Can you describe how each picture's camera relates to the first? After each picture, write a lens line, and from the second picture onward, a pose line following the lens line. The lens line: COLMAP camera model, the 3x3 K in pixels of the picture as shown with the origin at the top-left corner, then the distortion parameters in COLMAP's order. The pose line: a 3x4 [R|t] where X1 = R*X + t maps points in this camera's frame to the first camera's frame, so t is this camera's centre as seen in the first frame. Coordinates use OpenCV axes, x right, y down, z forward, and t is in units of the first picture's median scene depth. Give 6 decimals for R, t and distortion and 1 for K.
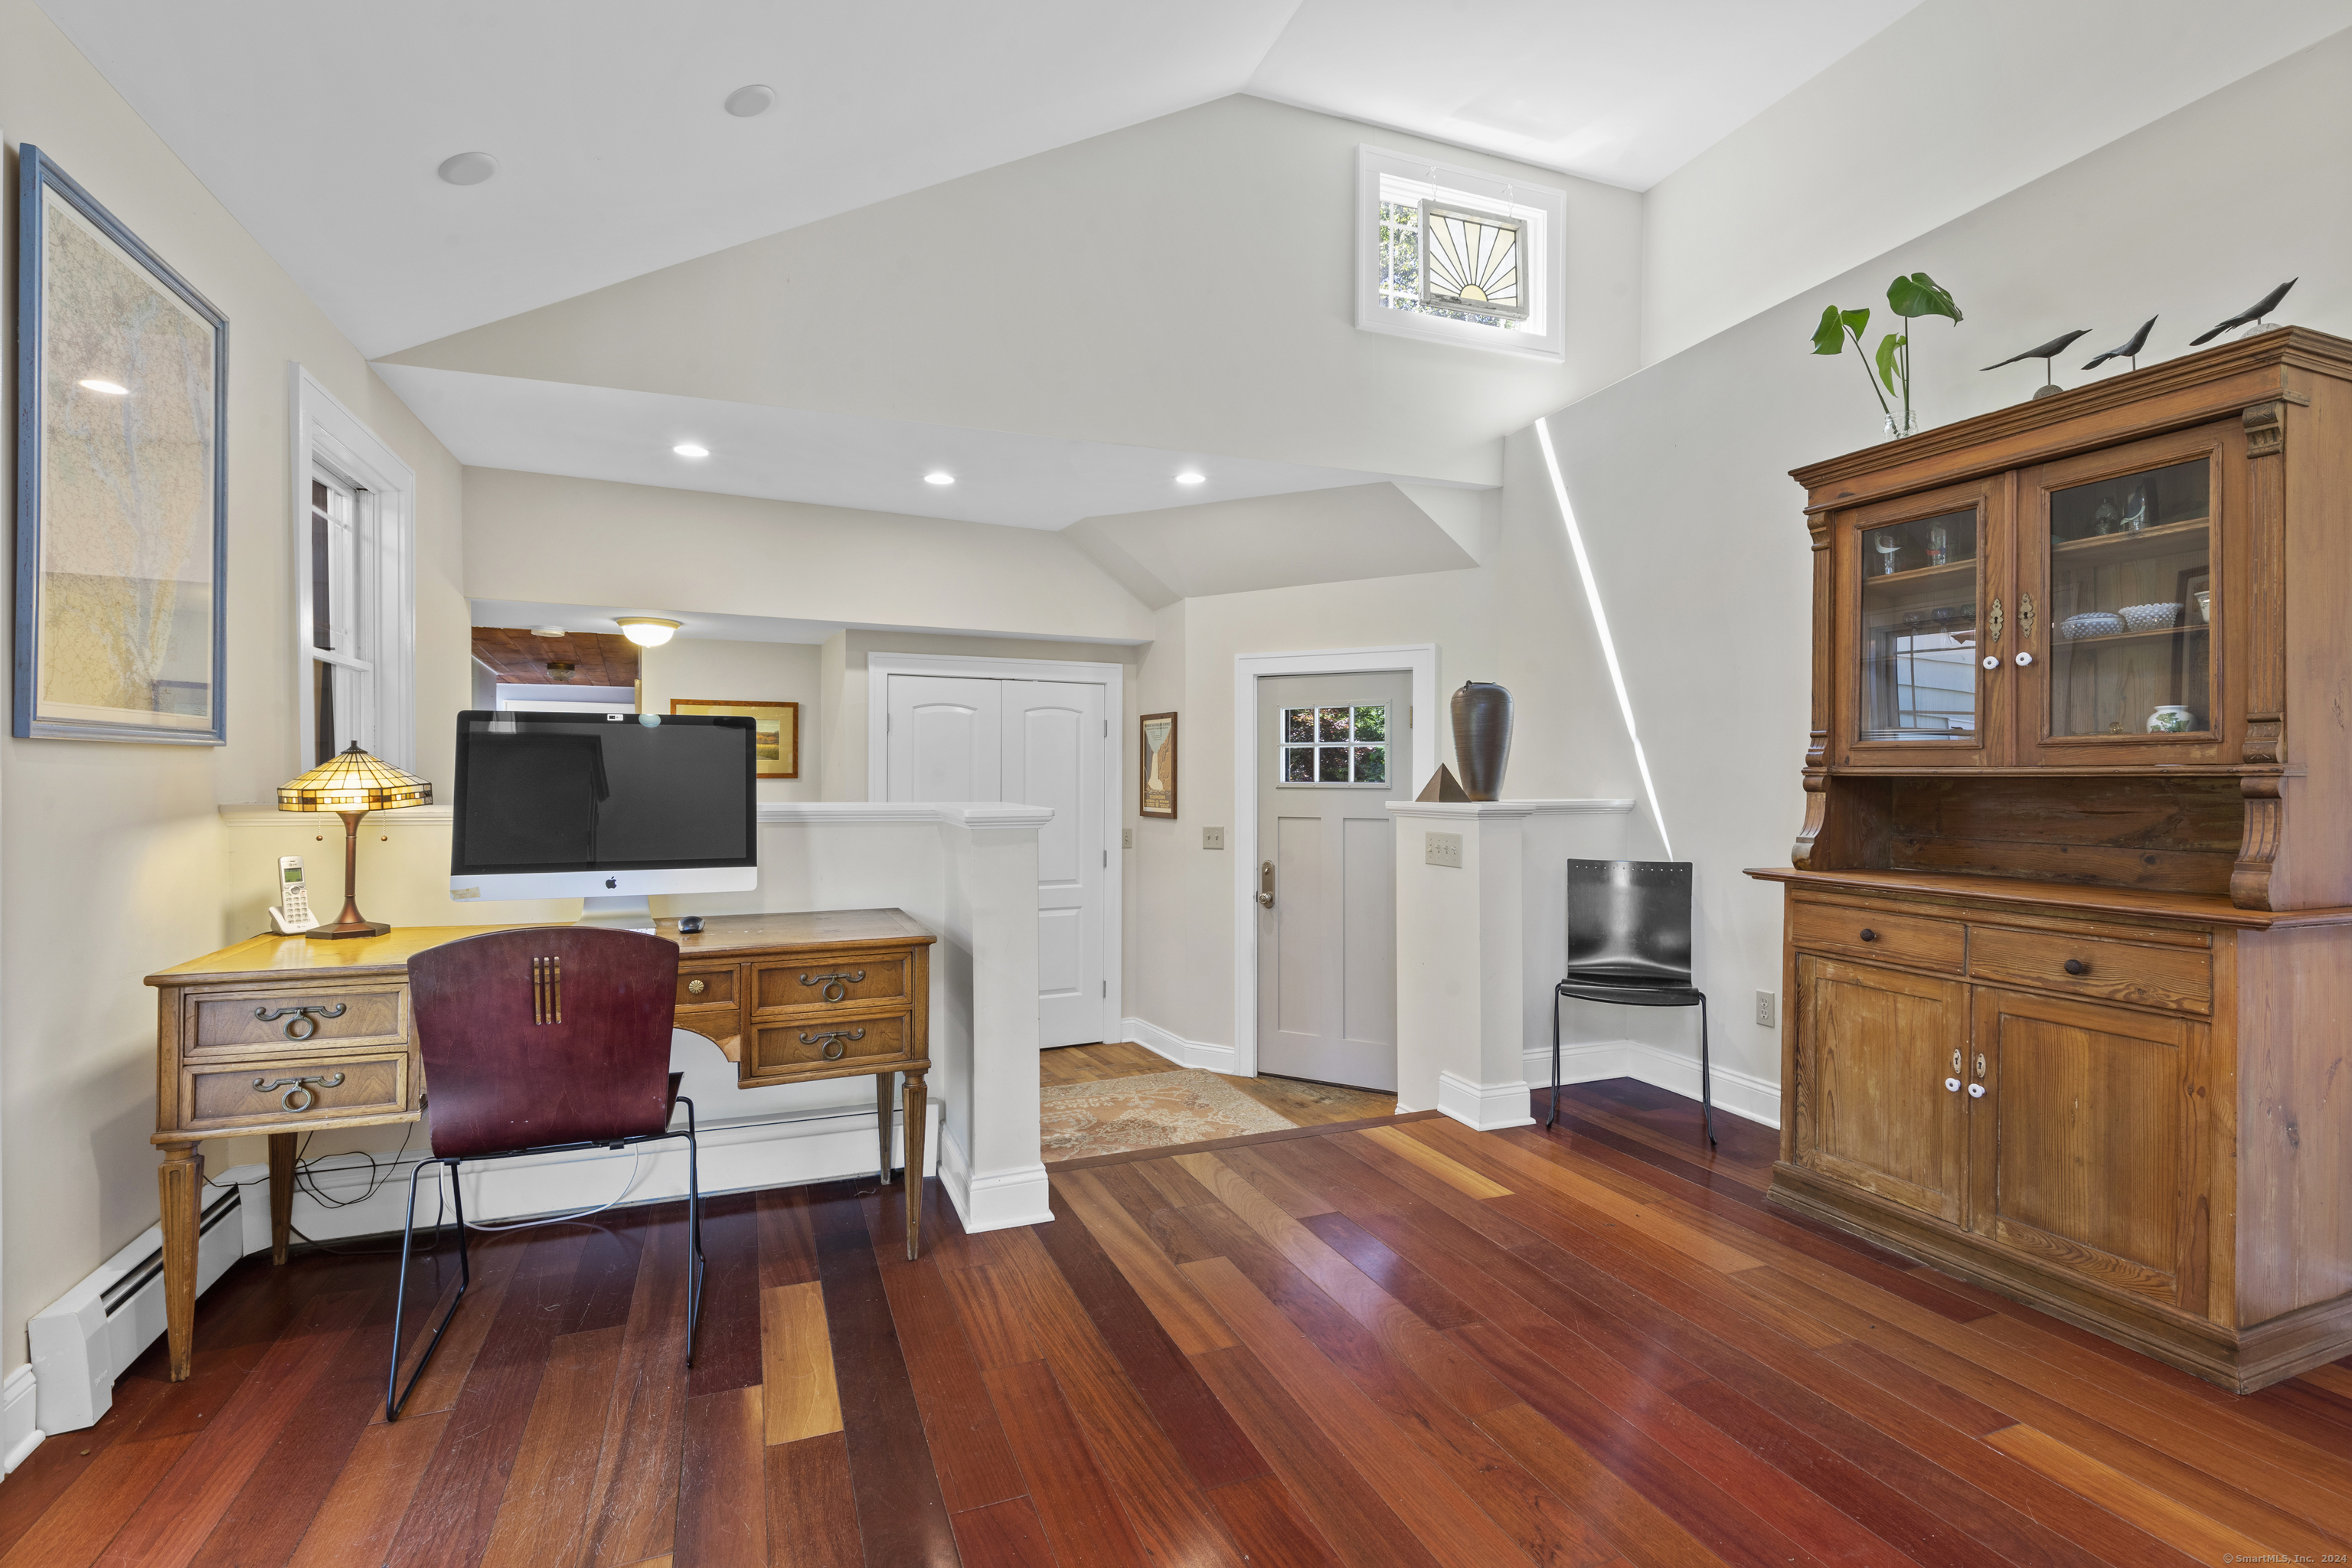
lens RADIAL K [[1116.8, 0, 1178.9], [0, 1116.8, 782.6], [0, 0, 1]] dist [-0.000146, 0.000020]
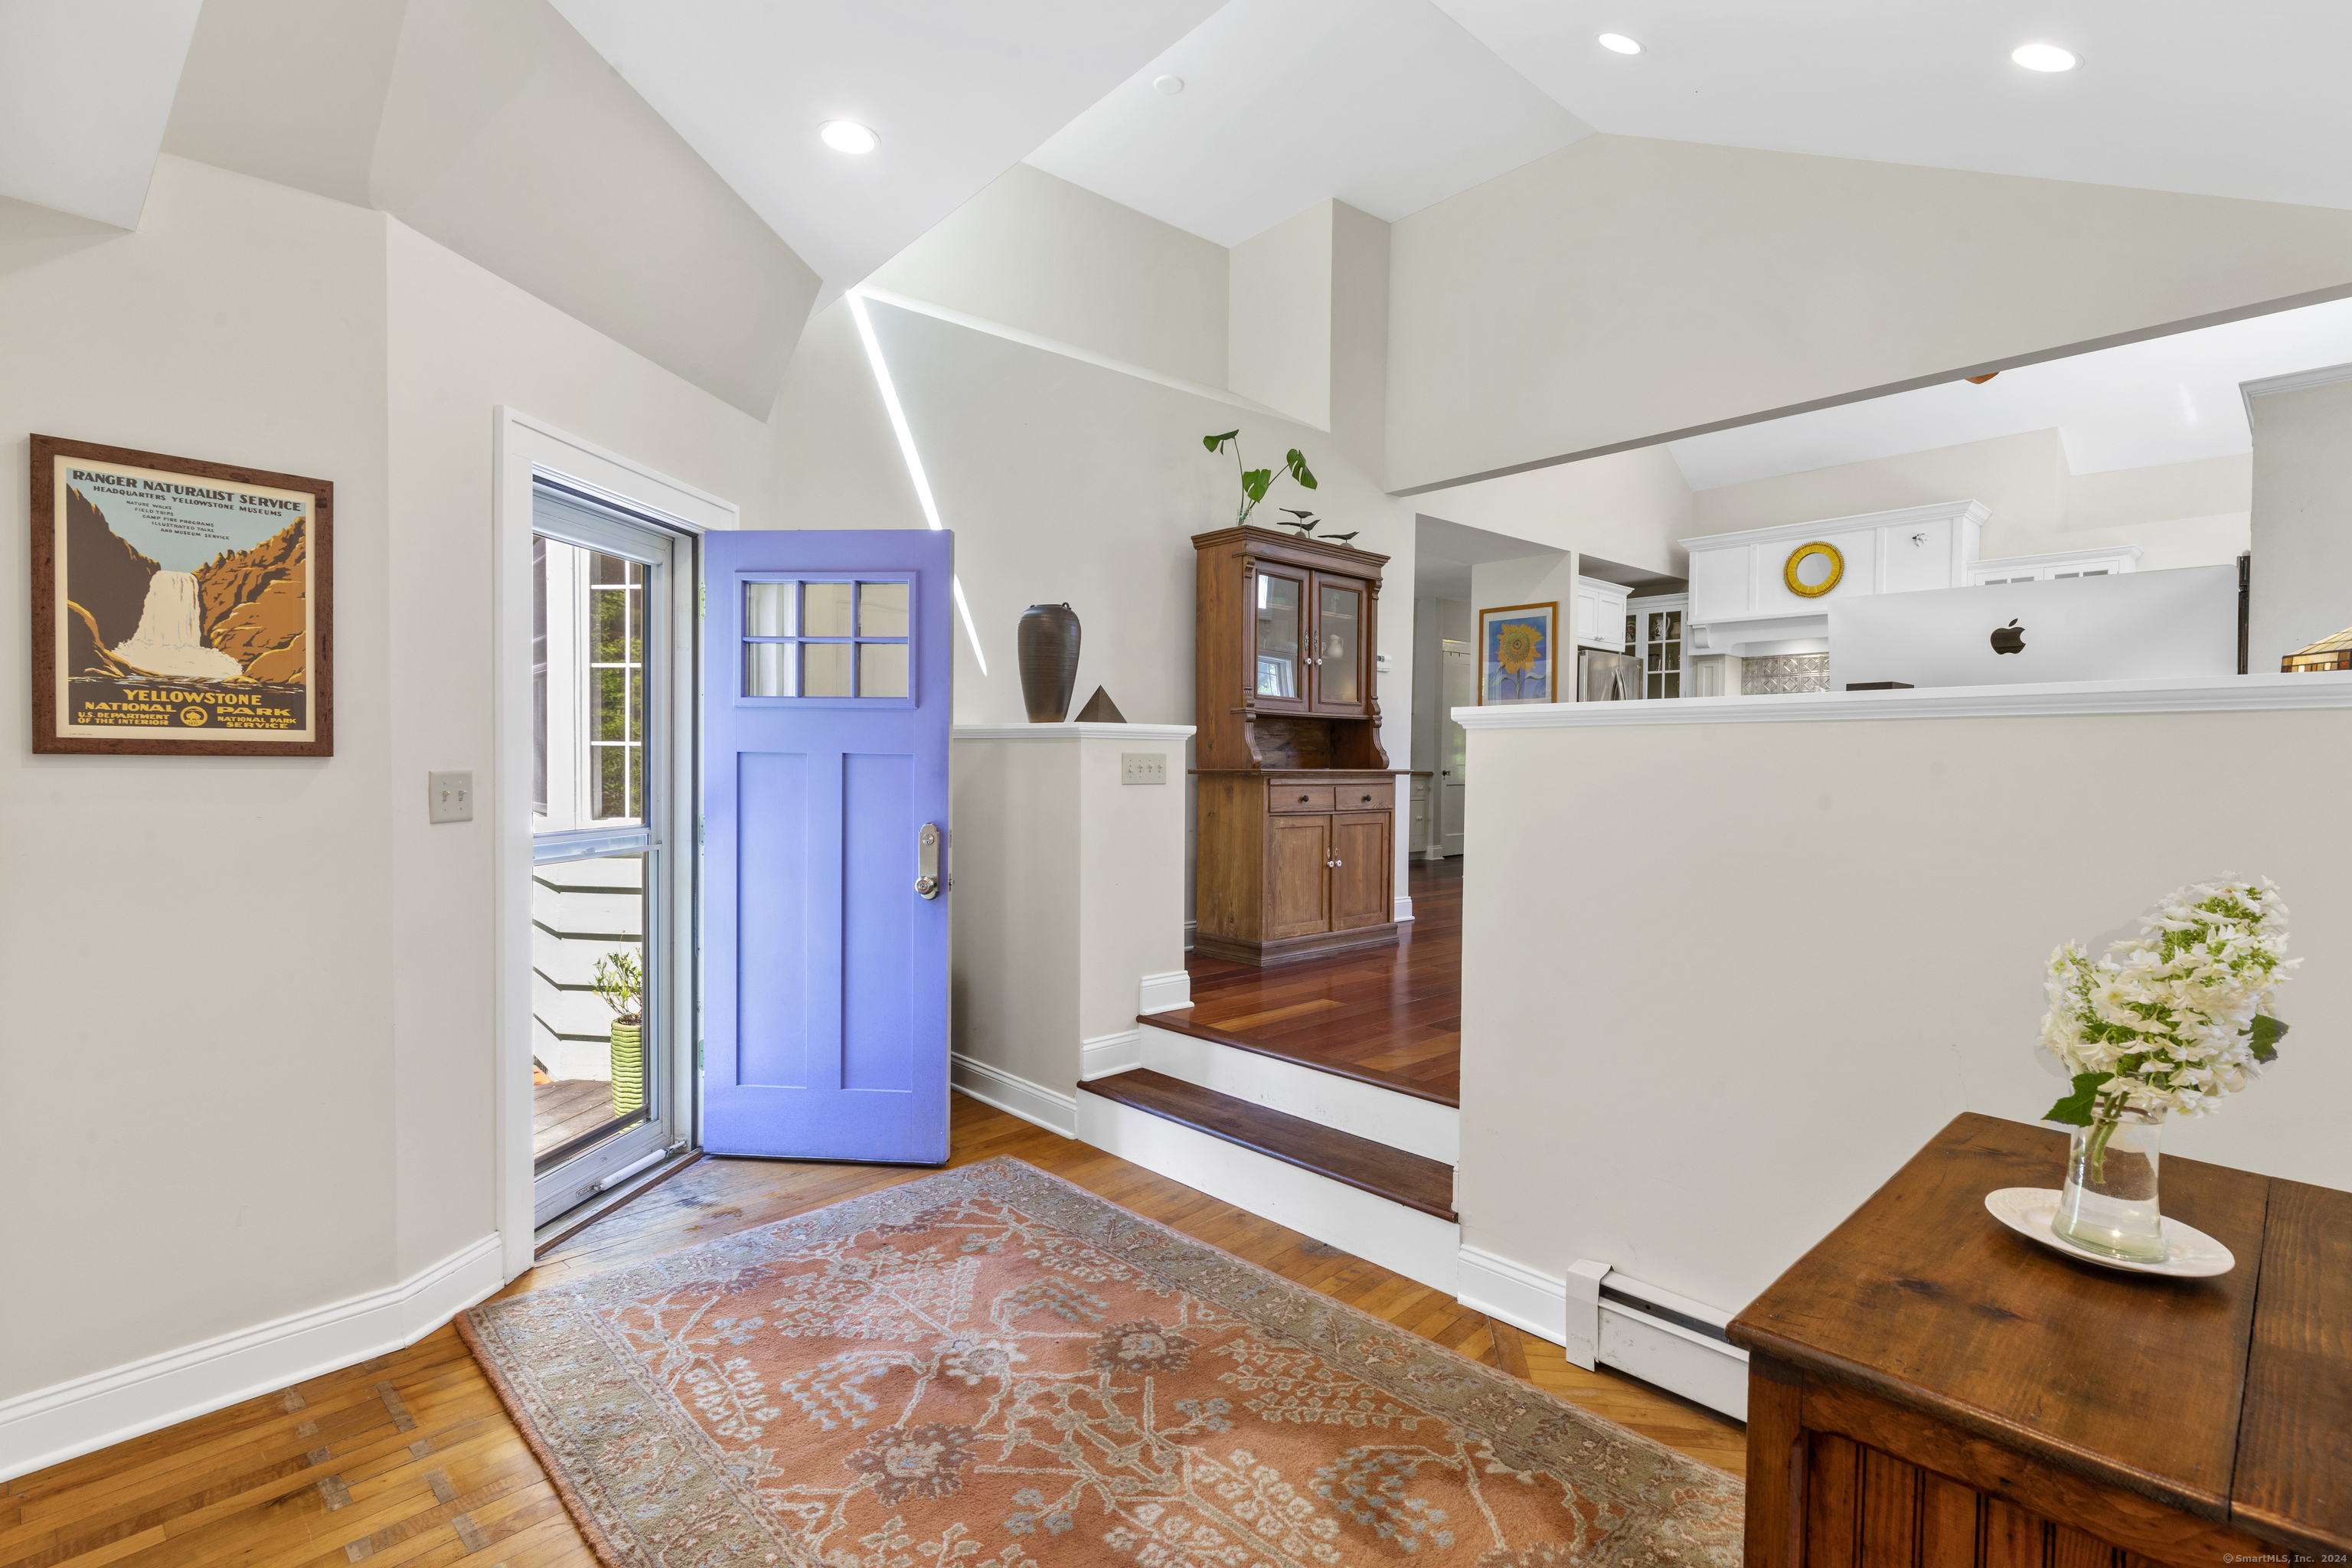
lens RADIAL K [[1116.8, 0, 1178.7], [0, 1116.8, 782.9], [0, 0, 1]] dist [-0.000146, 0.000020]
pose [[-0.379608, -0.024388, 0.924826, -0.977305], [-0.007321, 0.999700, 0.023358, 0.063114], [-0.925118, 0.002096, -0.379673, 1.790684]]
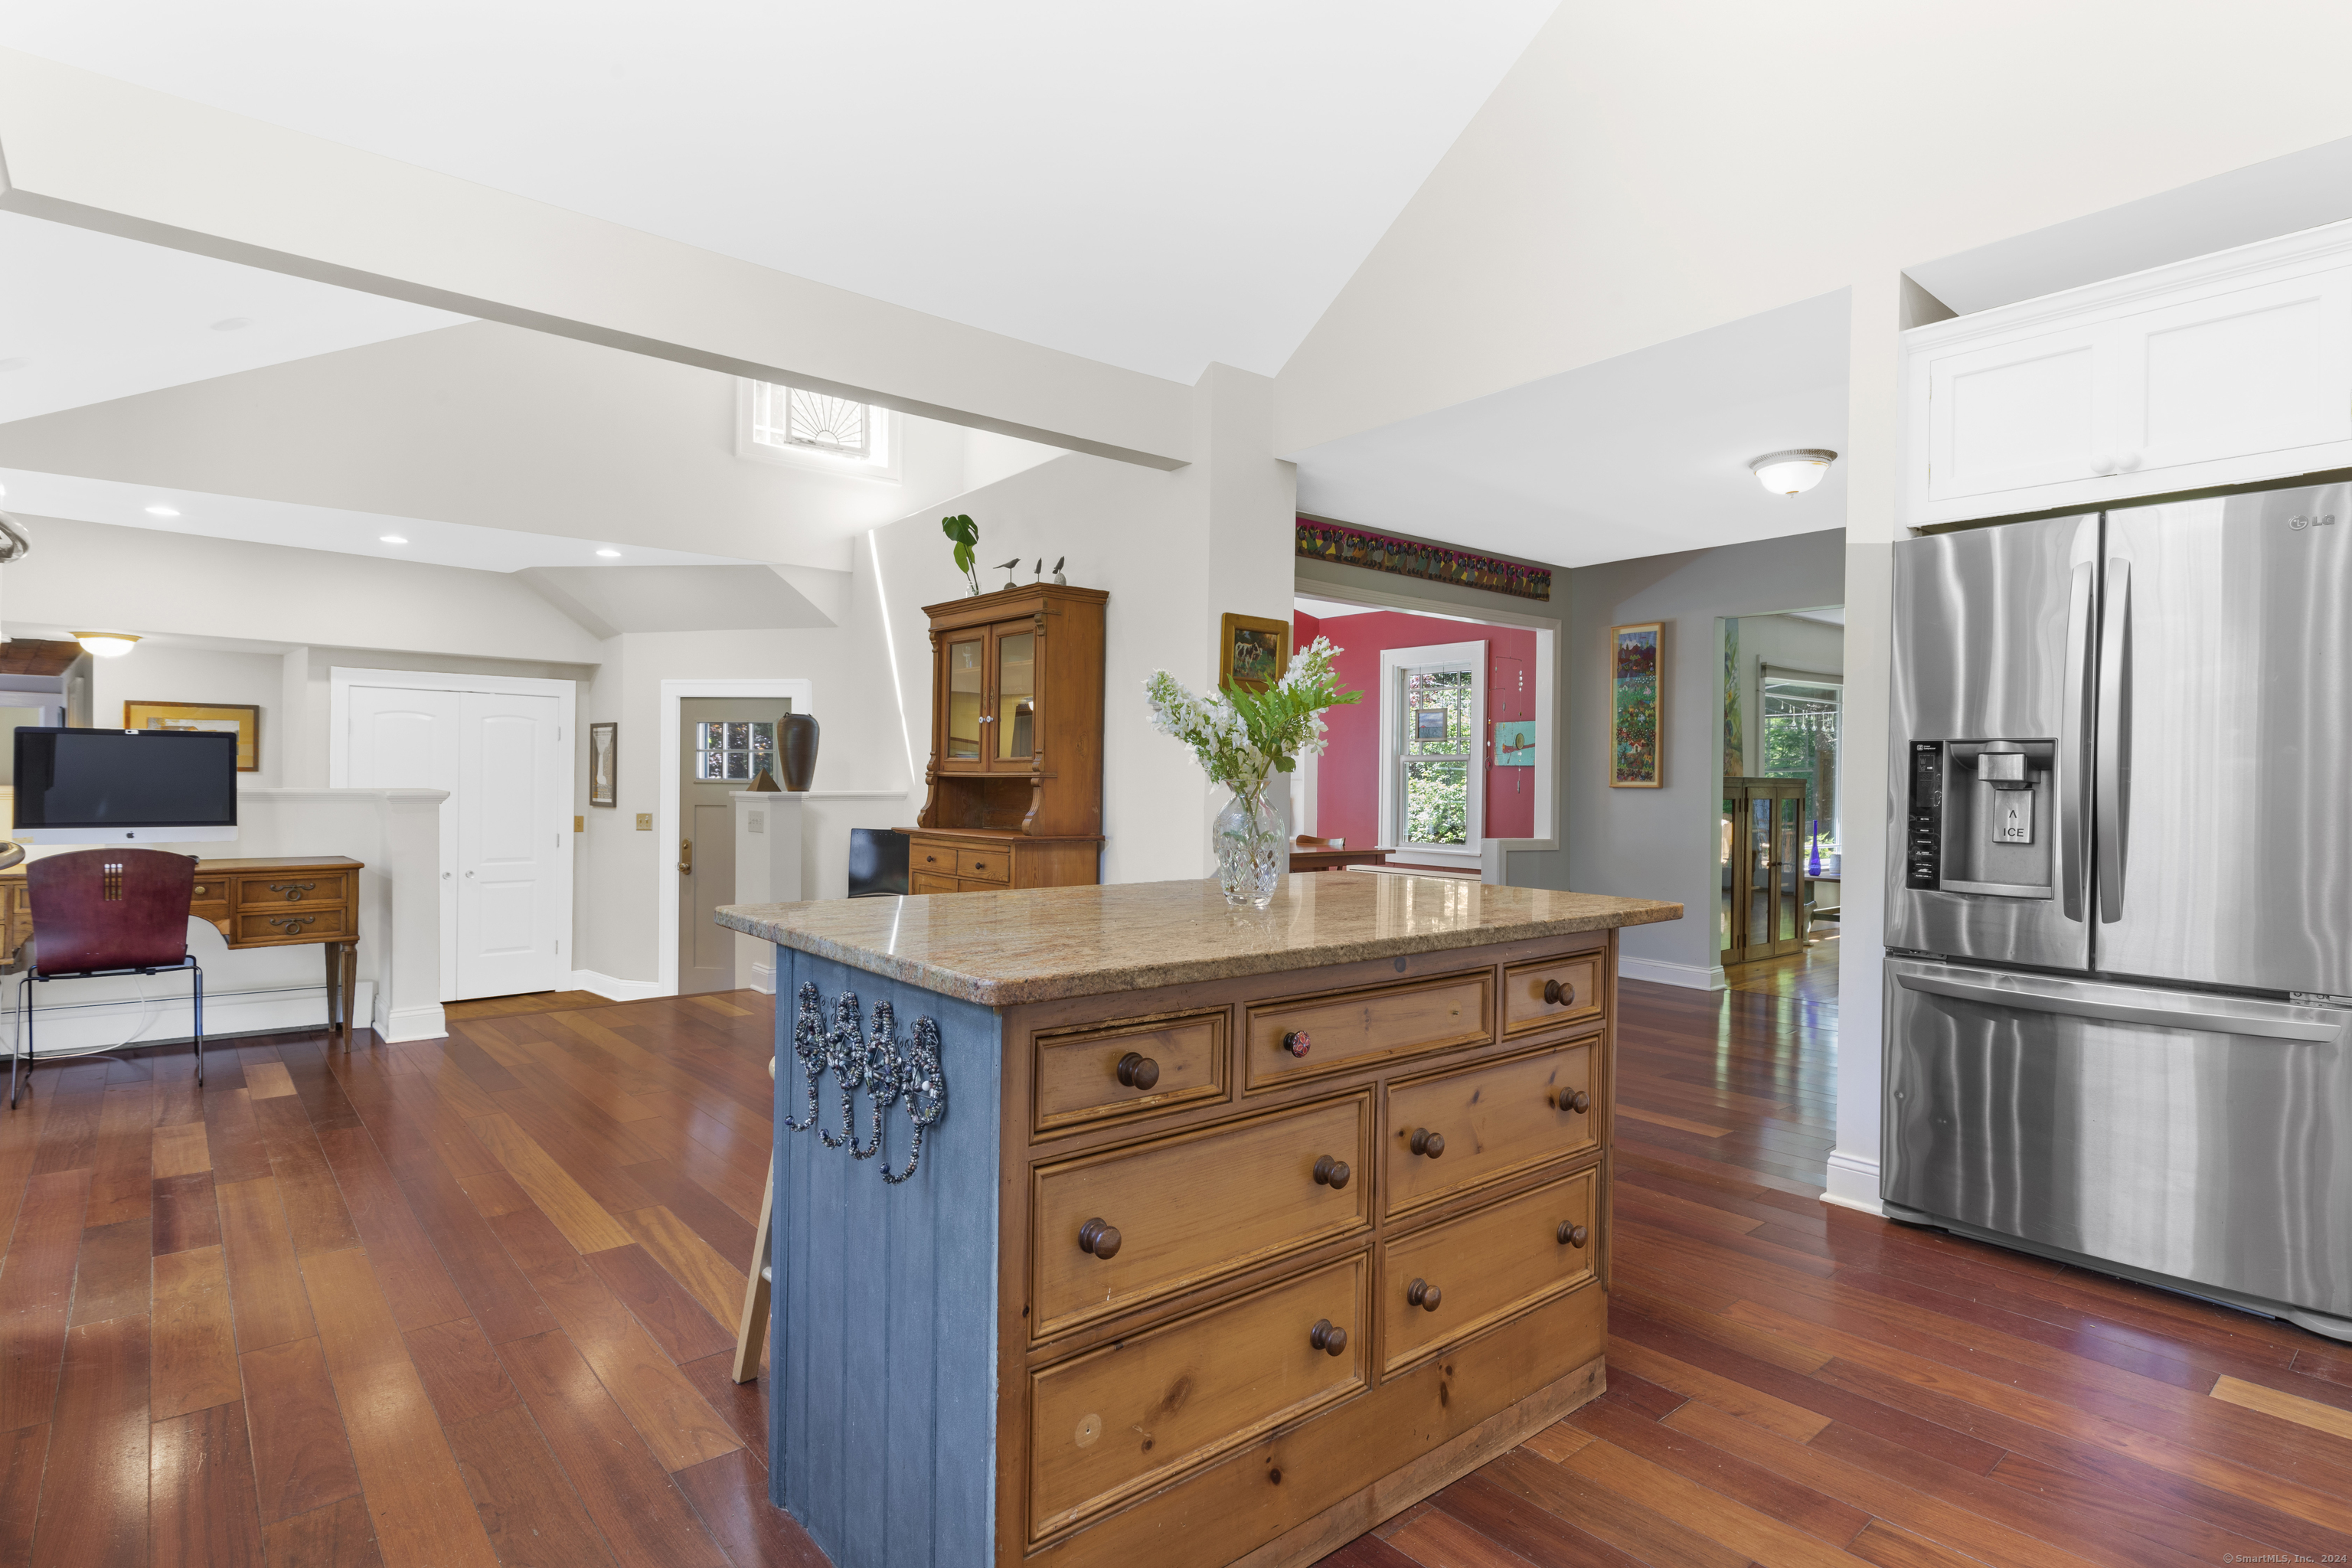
lens RADIAL K [[1216.2, 0, 1185.5], [0, 1216.2, 790.5], [0, 0, 1]] dist [0.000652, 0.000261]
pose [[0.945823, 0.006025, 0.324627, 0.329588], [-0.008013, 0.999956, 0.004787, 0.004368], [-0.324584, -0.007129, 0.945830, -1.052881]]
